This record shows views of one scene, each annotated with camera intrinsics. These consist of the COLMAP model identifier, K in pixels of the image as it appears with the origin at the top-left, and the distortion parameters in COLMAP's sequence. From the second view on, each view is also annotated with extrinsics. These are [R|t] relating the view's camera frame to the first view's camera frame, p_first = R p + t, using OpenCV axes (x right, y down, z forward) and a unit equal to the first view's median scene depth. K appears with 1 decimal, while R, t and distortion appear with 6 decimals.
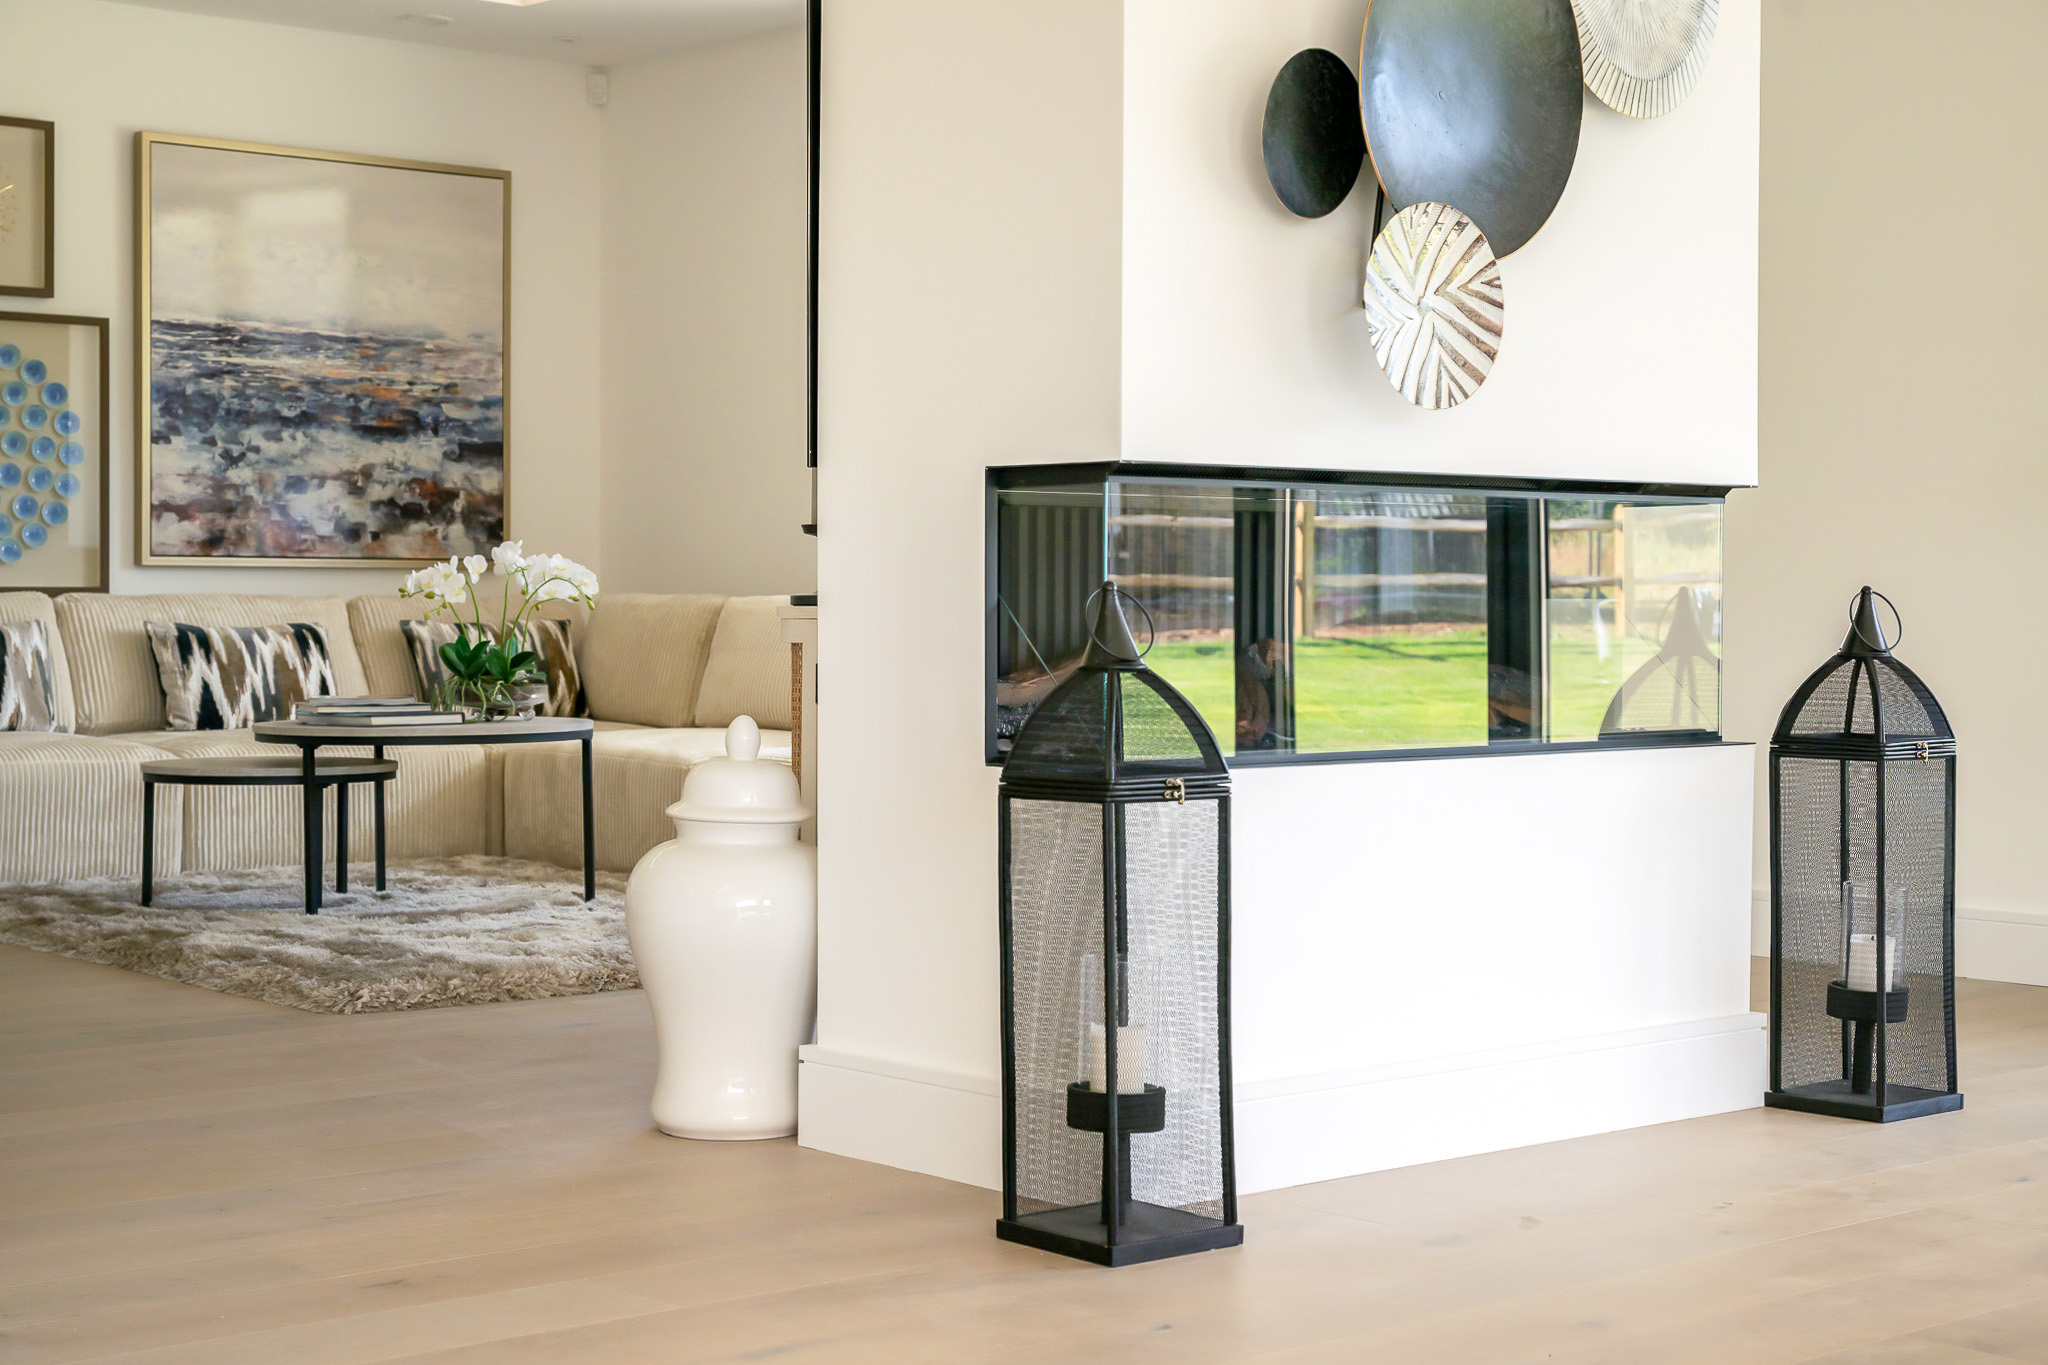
lens RADIAL K [[3084.8, 0, 1024.0], [0, 3084.8, 679.4], [0, 0, 1]] dist [-0.006789, 0.000000]
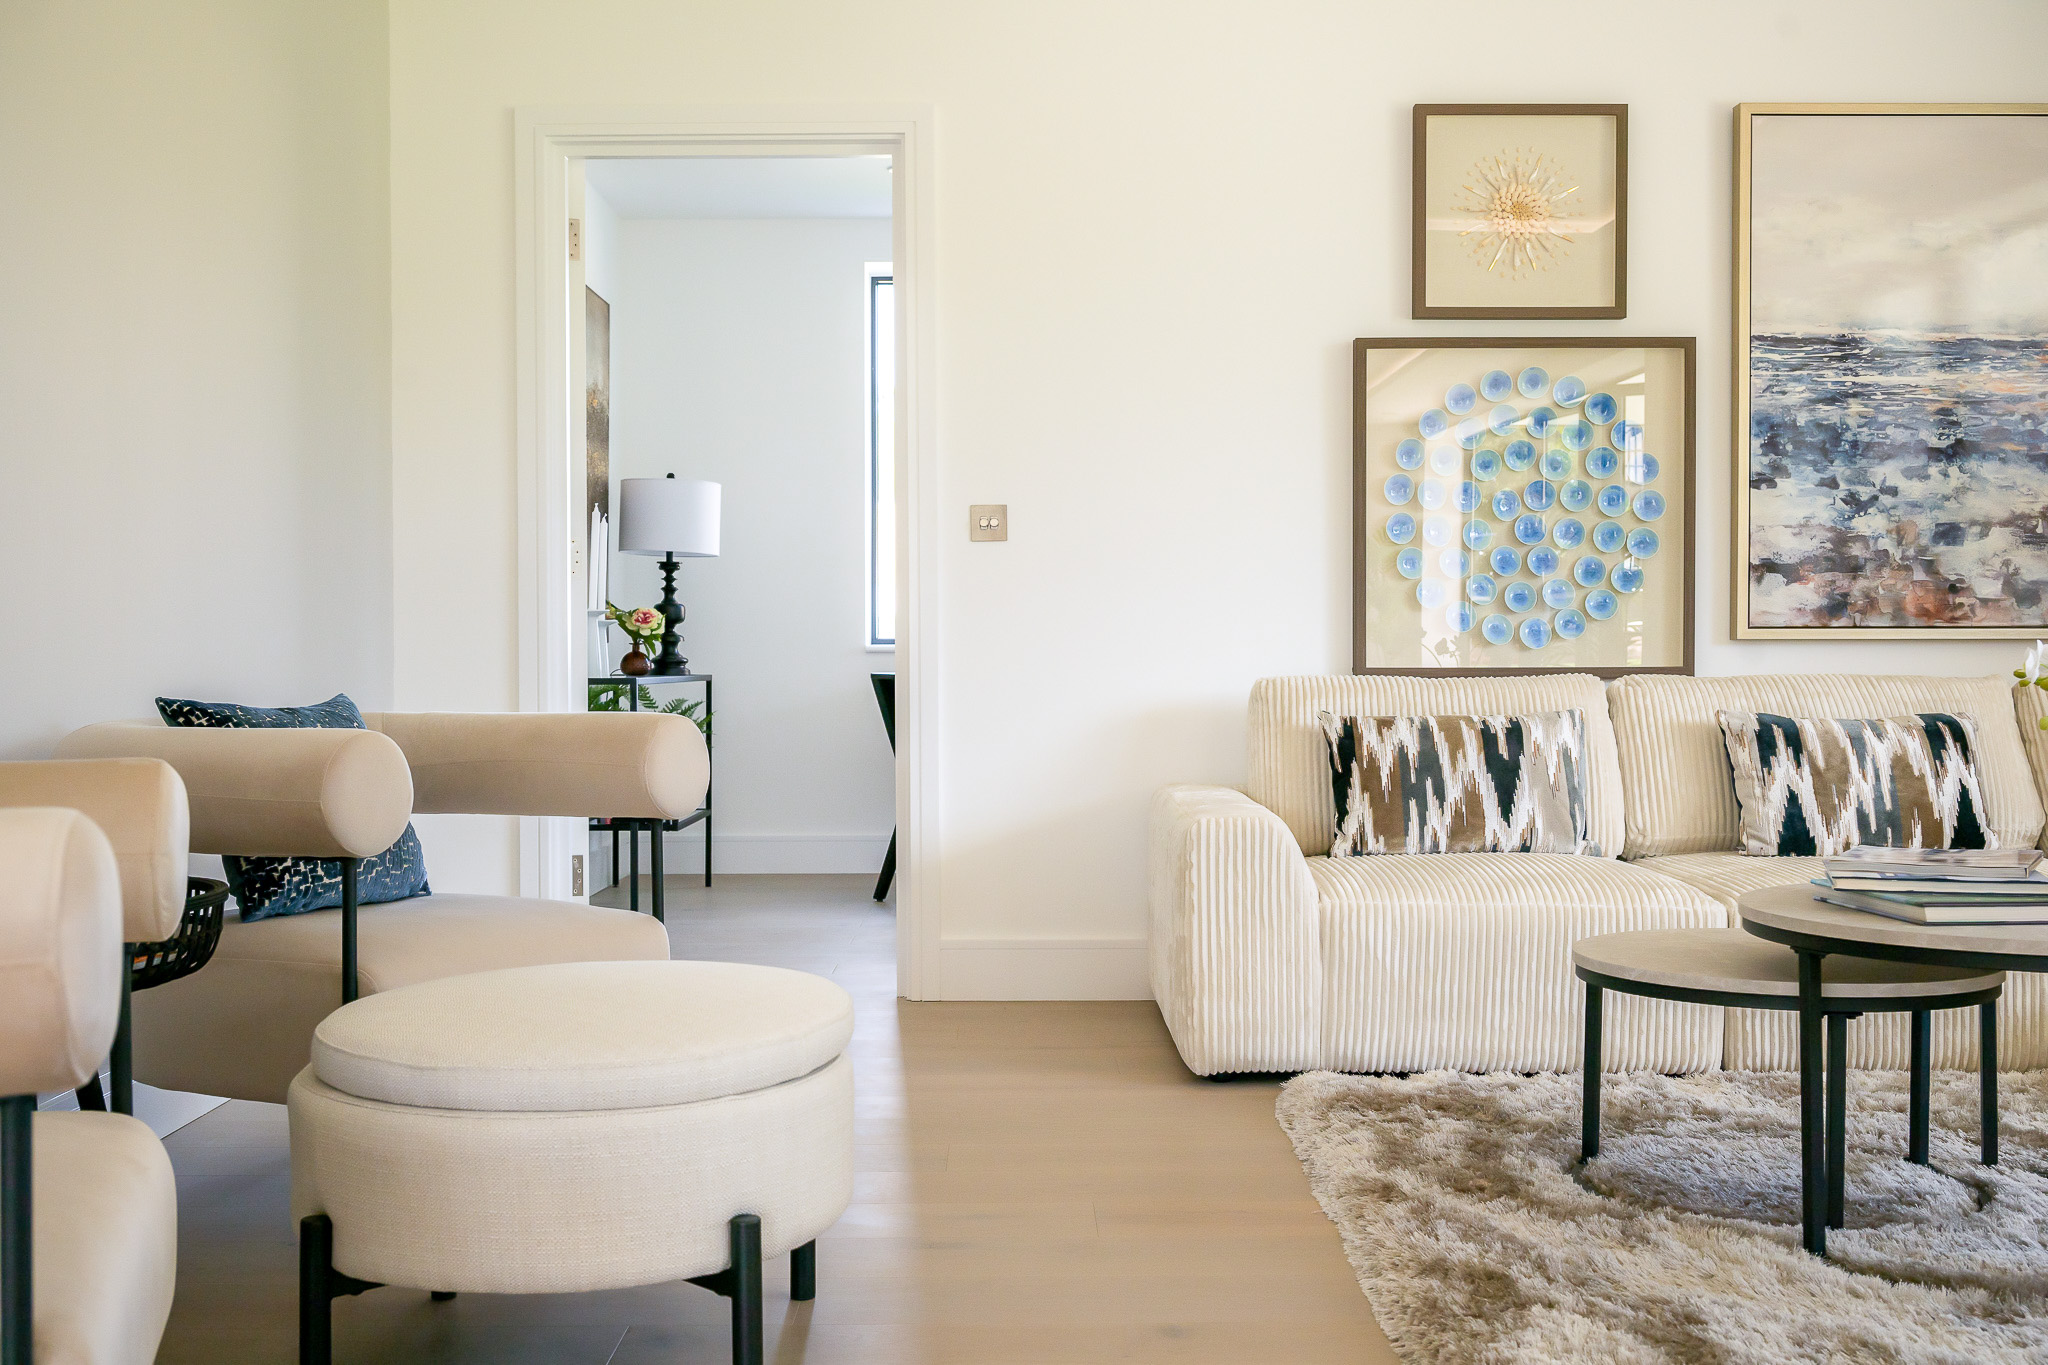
lens RADIAL K [[2101.0, 0, 1023.6], [0, 2101.0, 687.5], [0, 0, 1]] dist [0.005049, 0.000000]
pose [[0.751931, 0.004033, -0.659229, -0.062925], [-0.013354, 0.999869, -0.009115, -0.016840], [0.659106, 0.015658, 0.751887, 0.461953]]
